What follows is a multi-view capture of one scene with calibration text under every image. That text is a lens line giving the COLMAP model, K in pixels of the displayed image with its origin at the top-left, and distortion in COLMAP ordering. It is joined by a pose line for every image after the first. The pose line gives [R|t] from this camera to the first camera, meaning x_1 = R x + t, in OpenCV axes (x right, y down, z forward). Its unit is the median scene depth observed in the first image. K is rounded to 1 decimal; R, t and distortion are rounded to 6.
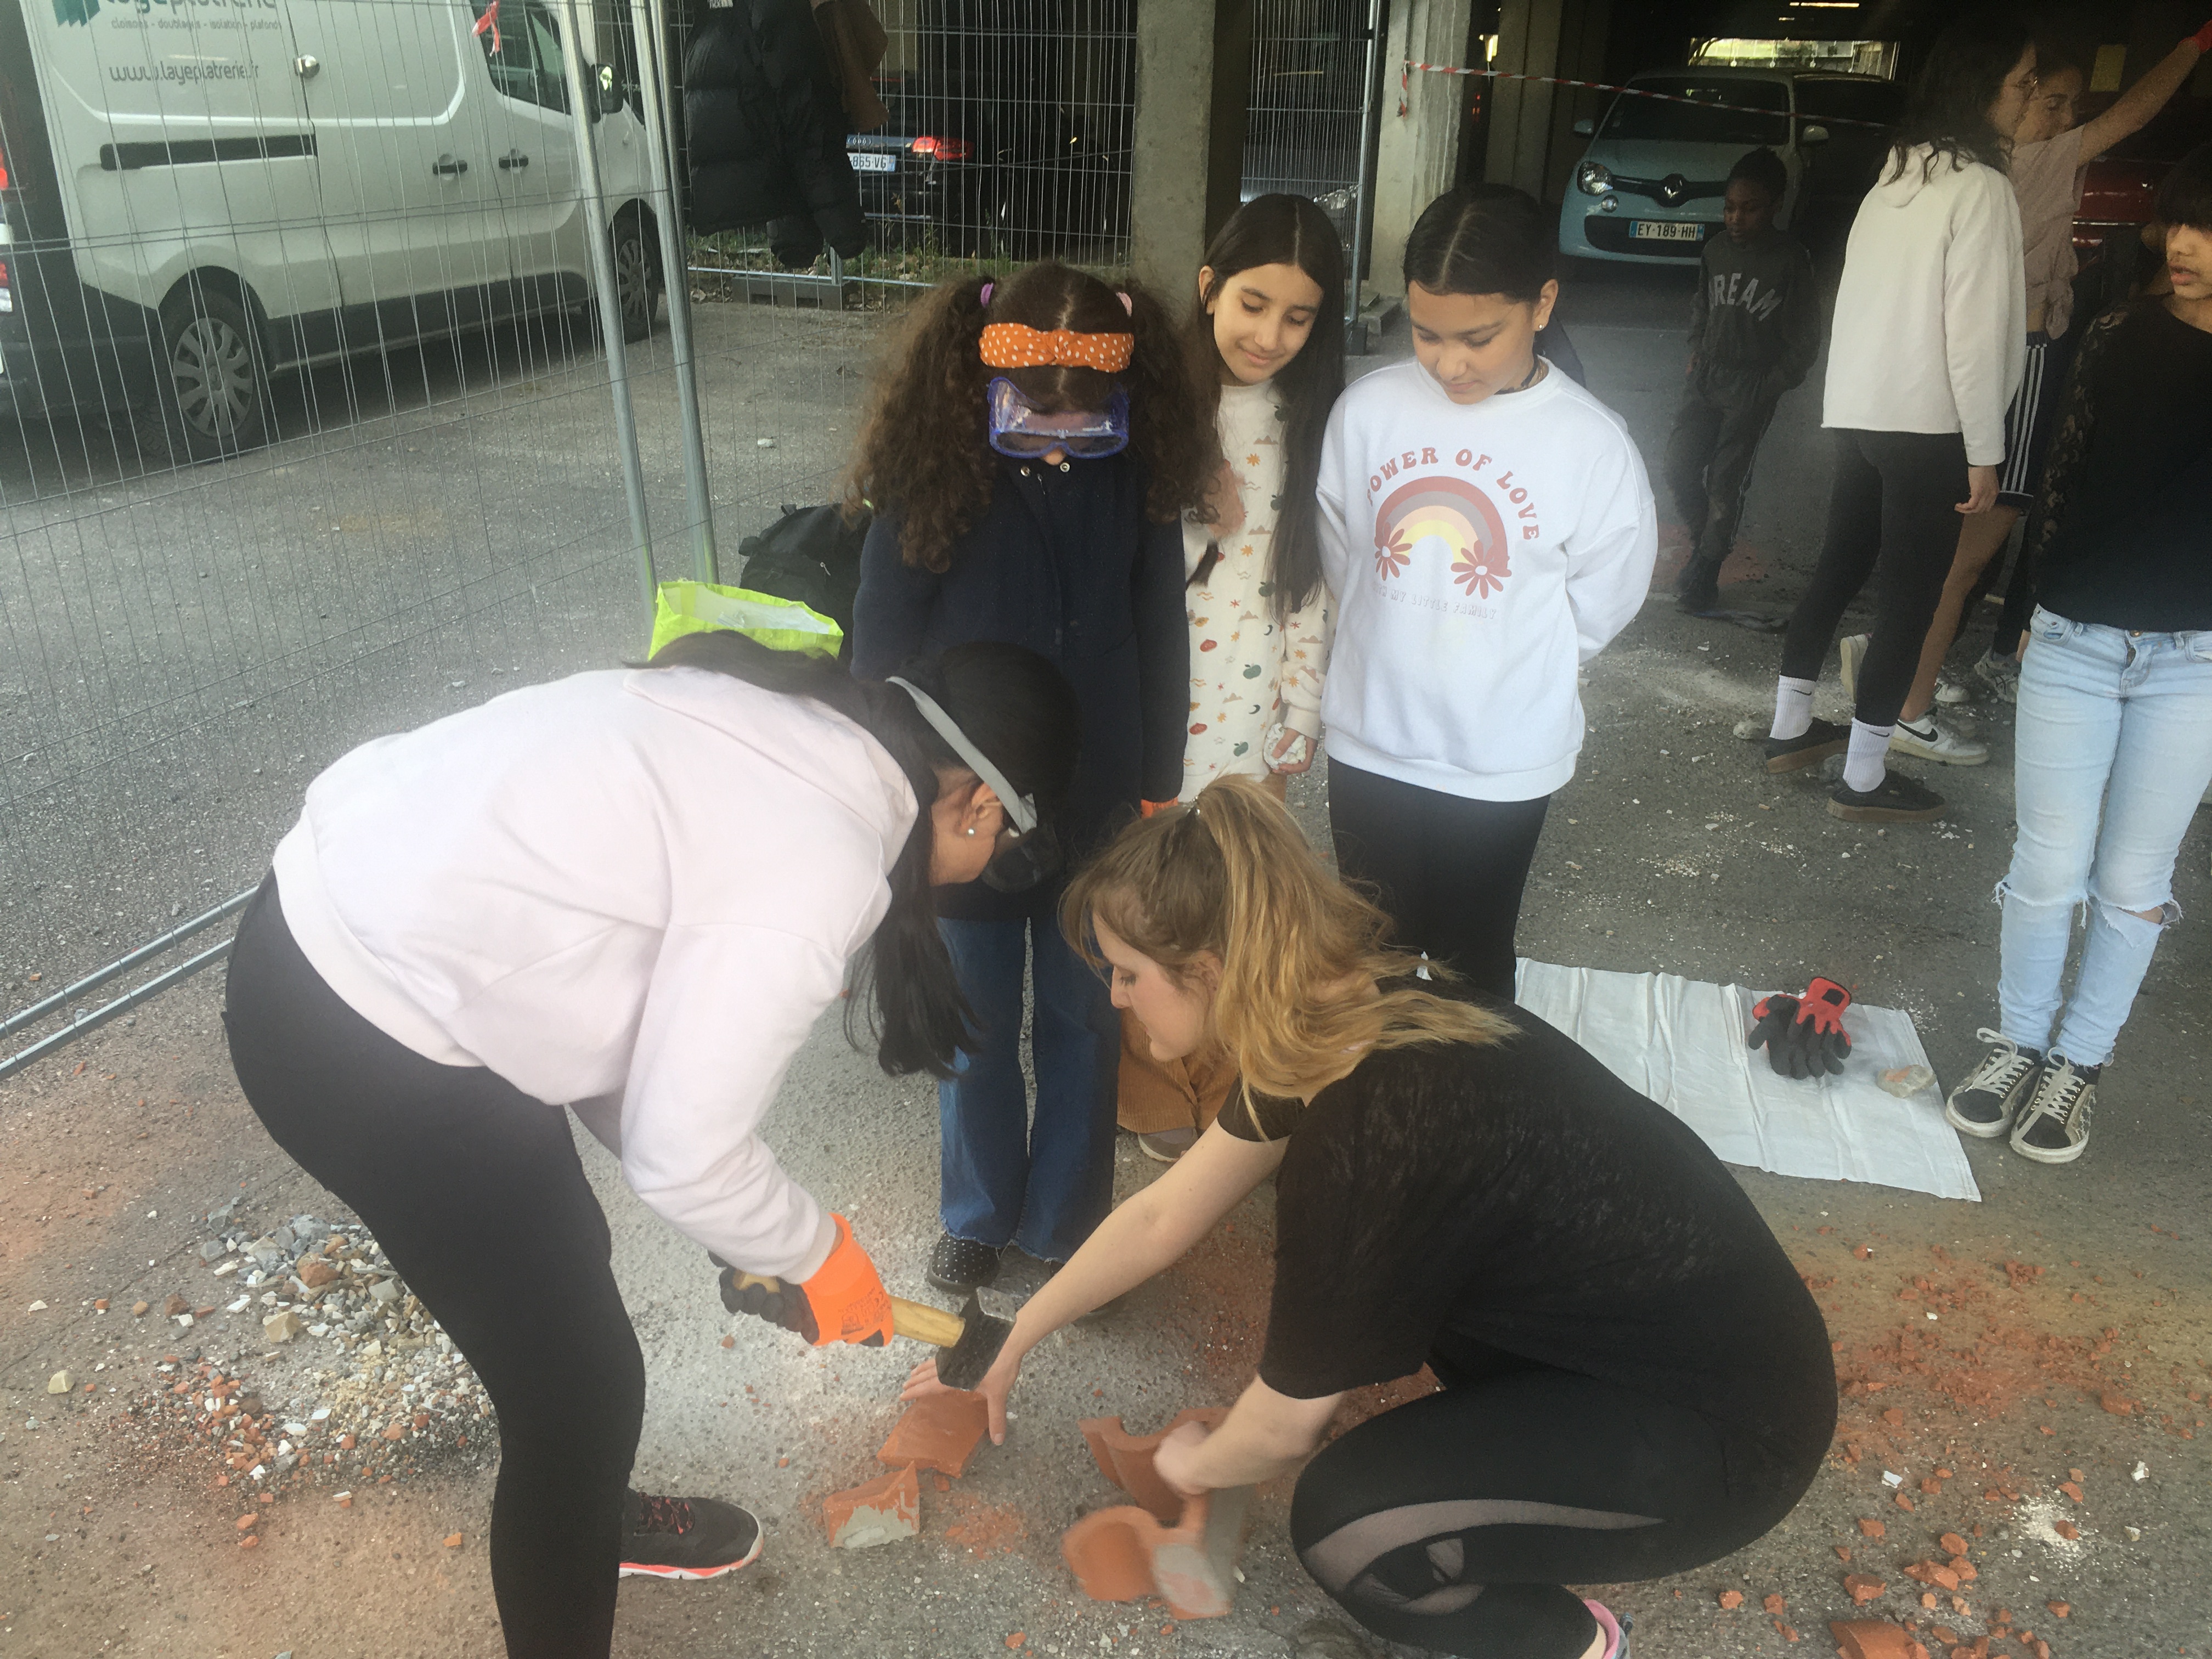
lens RADIAL K [[1841.5, 0, 1096.2], [0, 1841.5, 834.2], [0, 0, 1]] dist [0.070493, -0.074154]
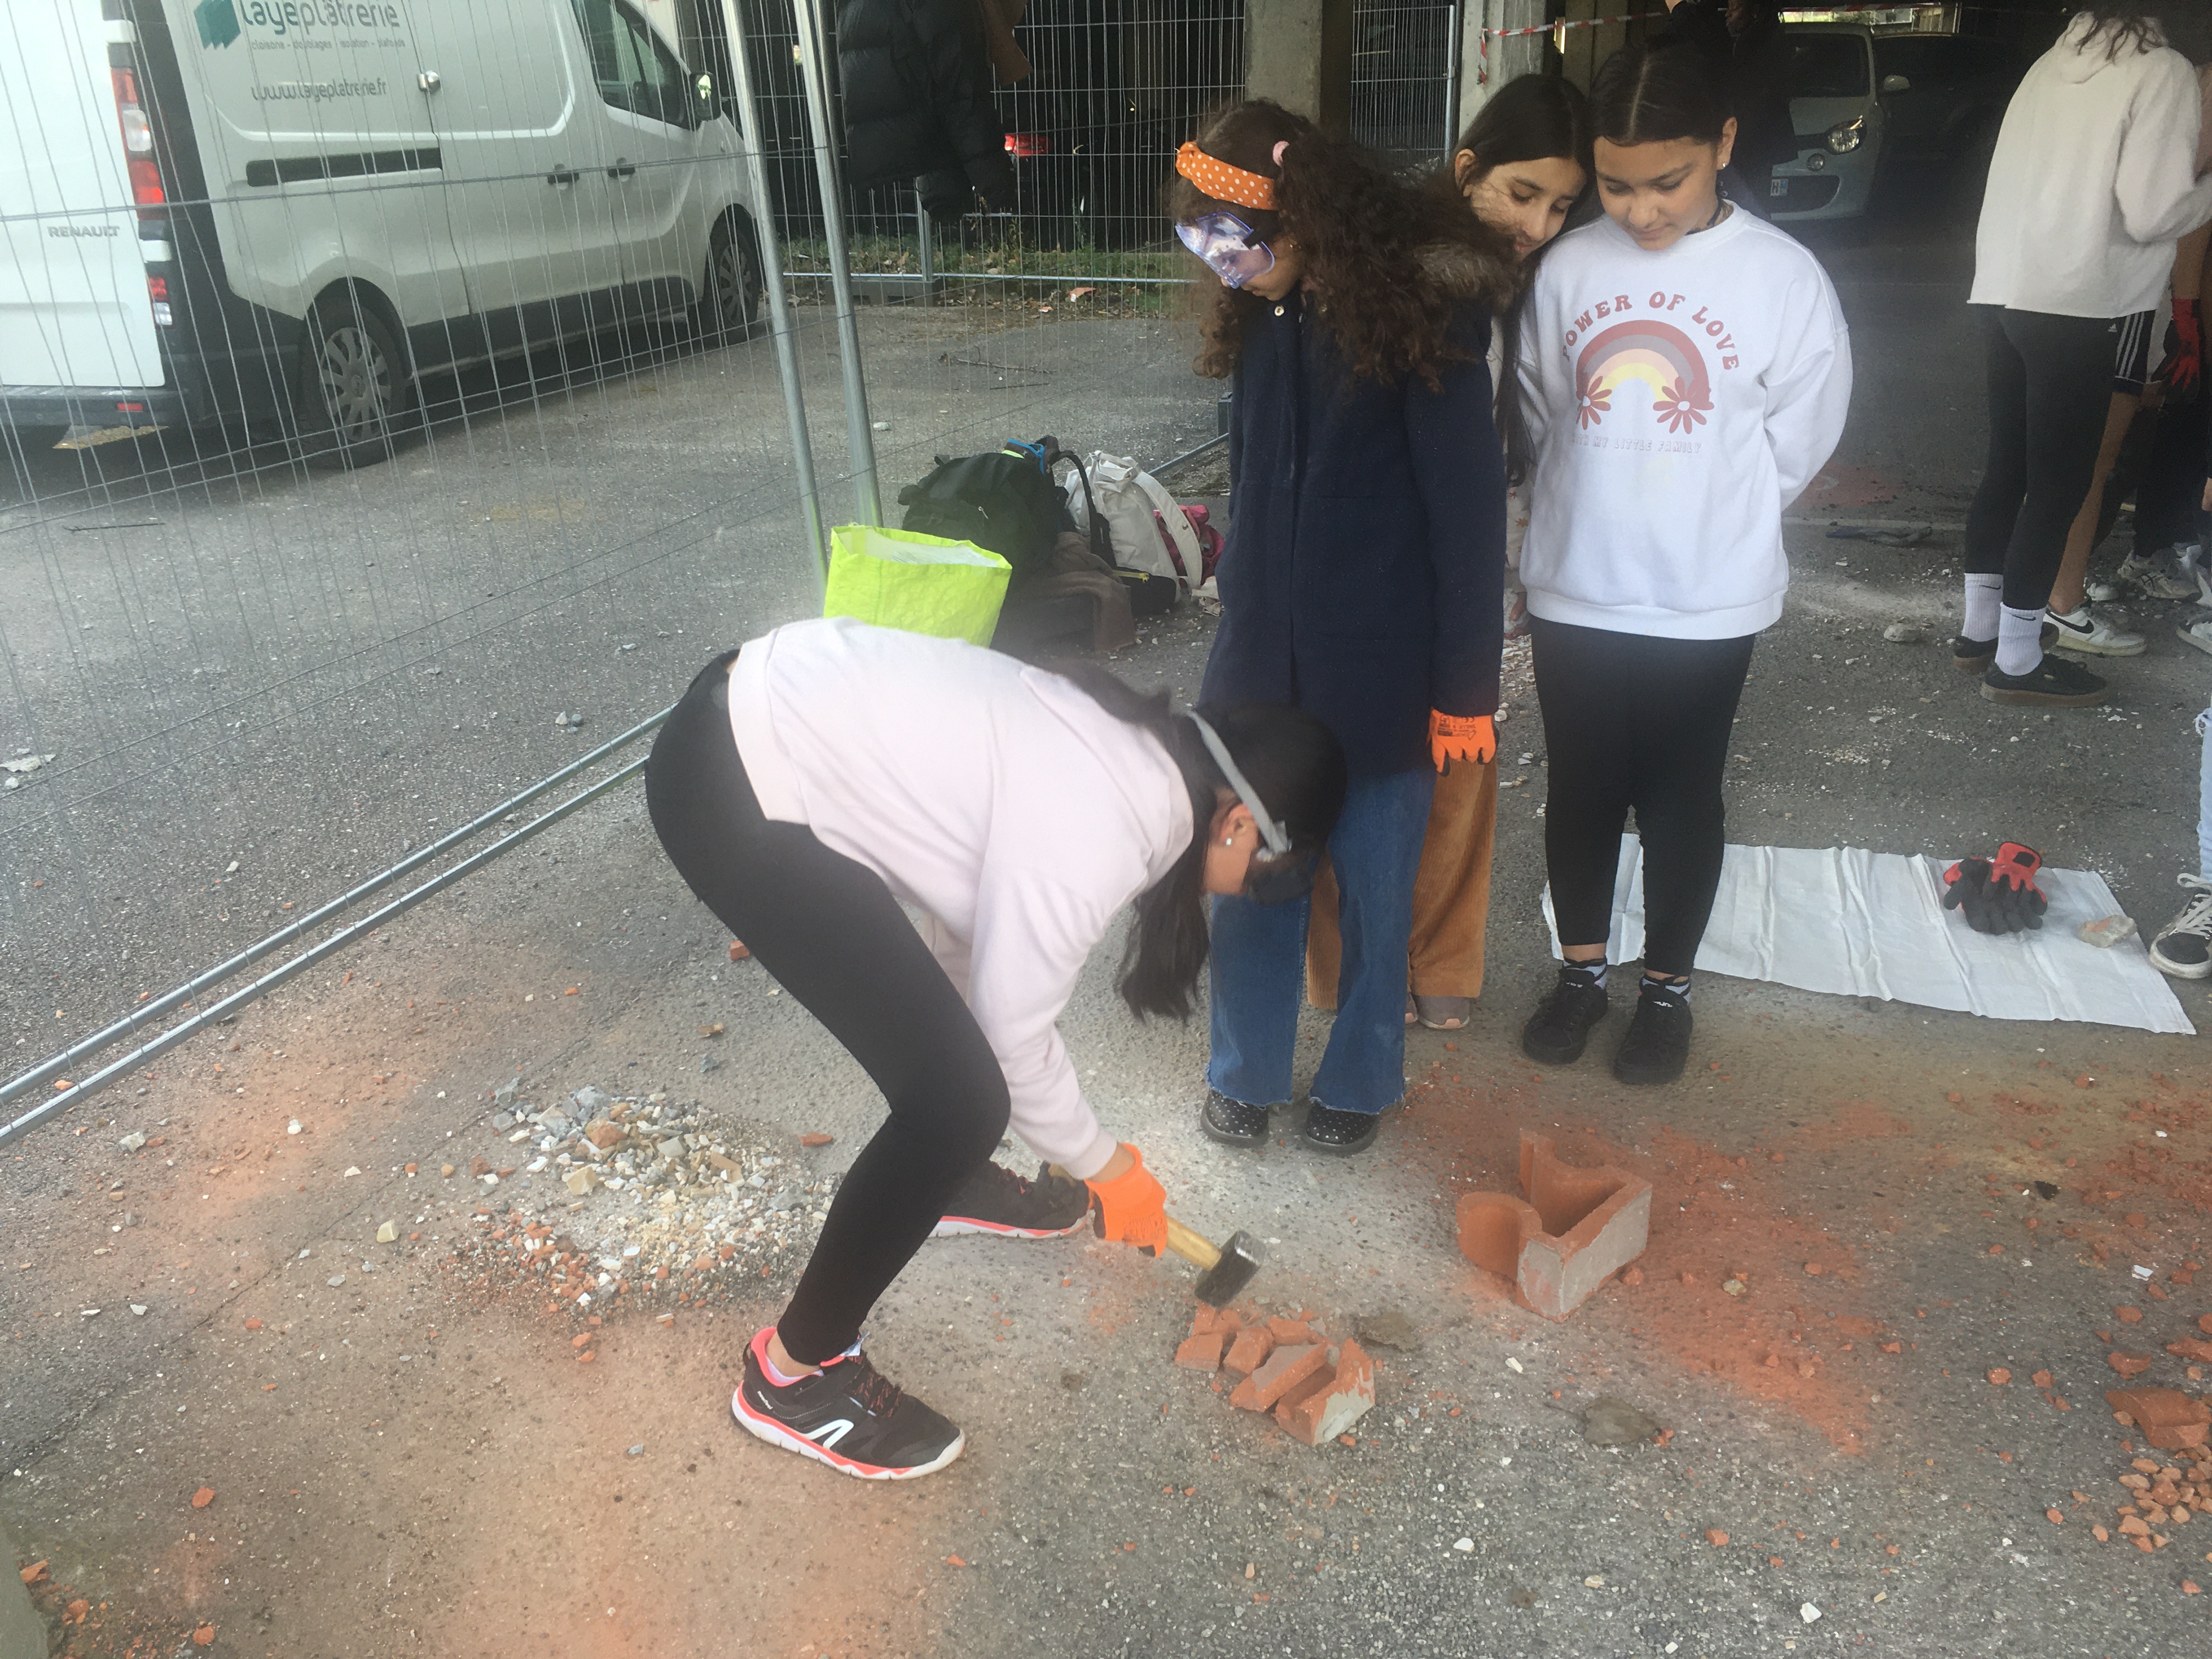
lens RADIAL K [[1841.5, 0, 1094.8], [0, 1841.5, 840.1], [0, 0, 1]] dist [0.070493, -0.074154]
pose [[0.998458, -0.039316, -0.039185, -0.055046], [0.039122, 0.999218, -0.005714, 0.050650], [0.039379, 0.004172, 0.999216, -0.028293]]
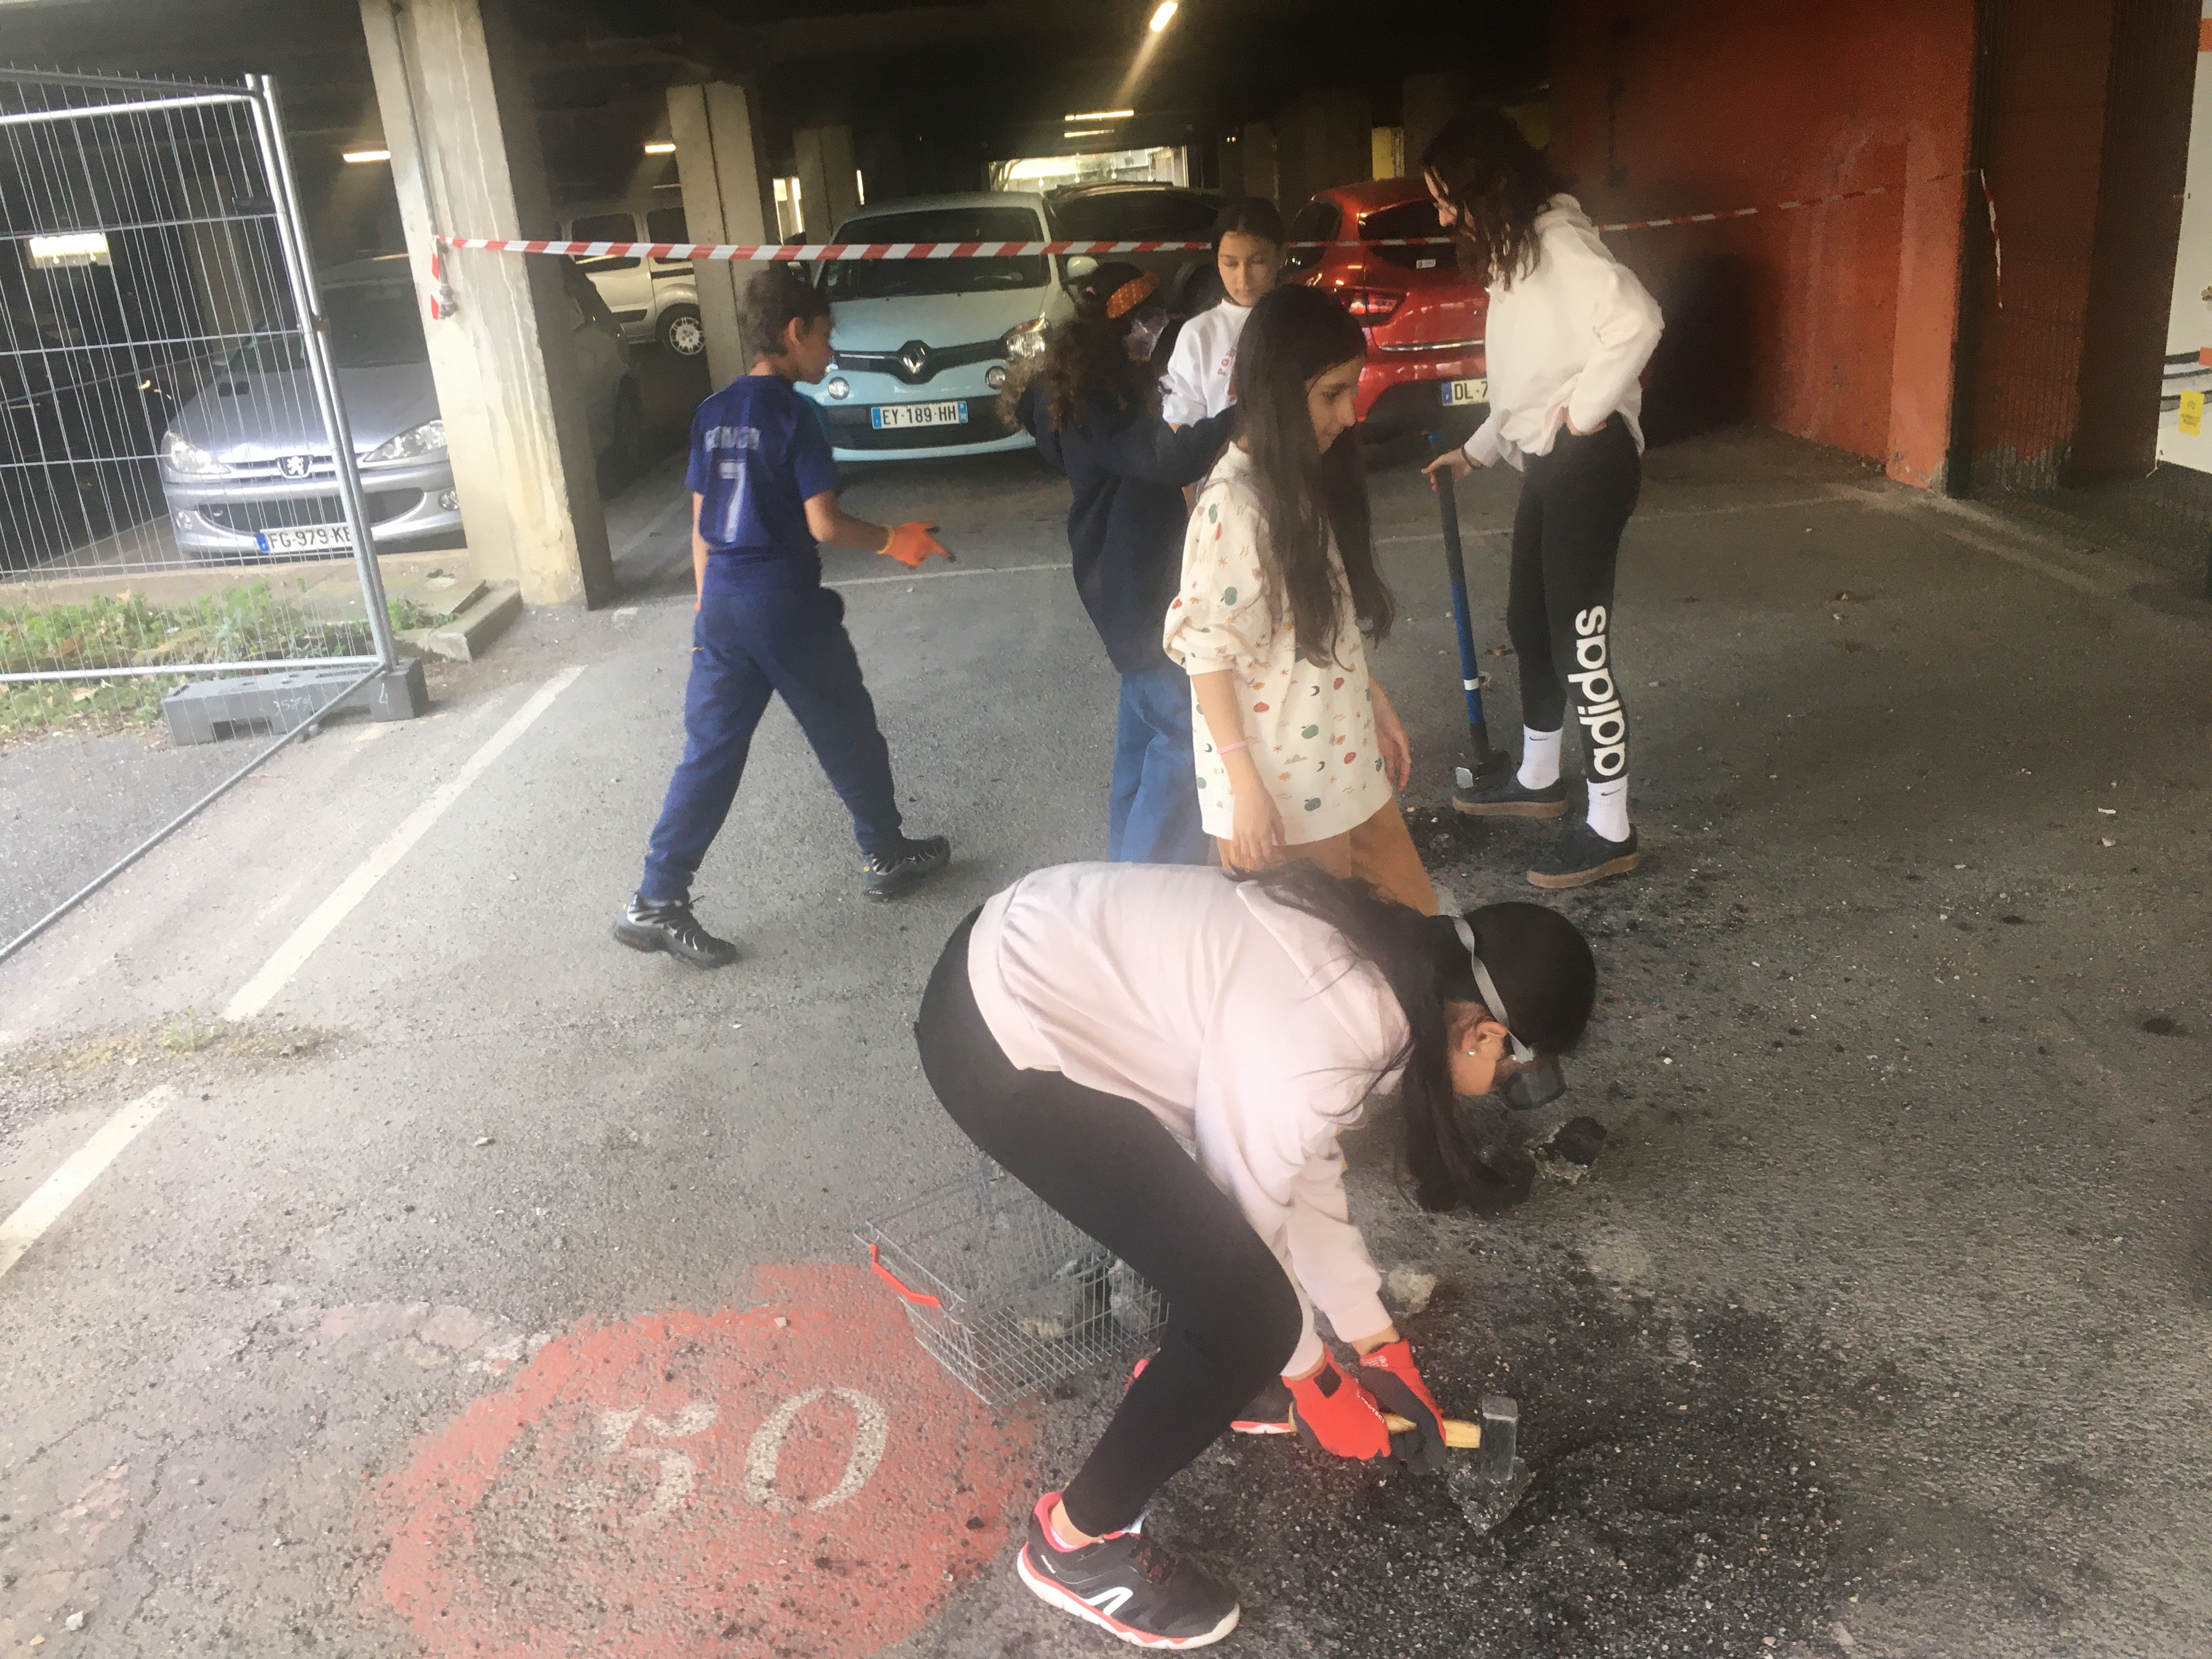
lens RADIAL K [[1841.5, 0, 1098.6], [0, 1841.5, 814.2], [0, 0, 1]] dist [0.070493, -0.074154]
pose [[0.943937, -0.194604, 0.266669, 0.451873], [0.214534, 0.975562, -0.047469, -0.366657], [-0.250915, 0.102017, 0.962618, 0.895589]]
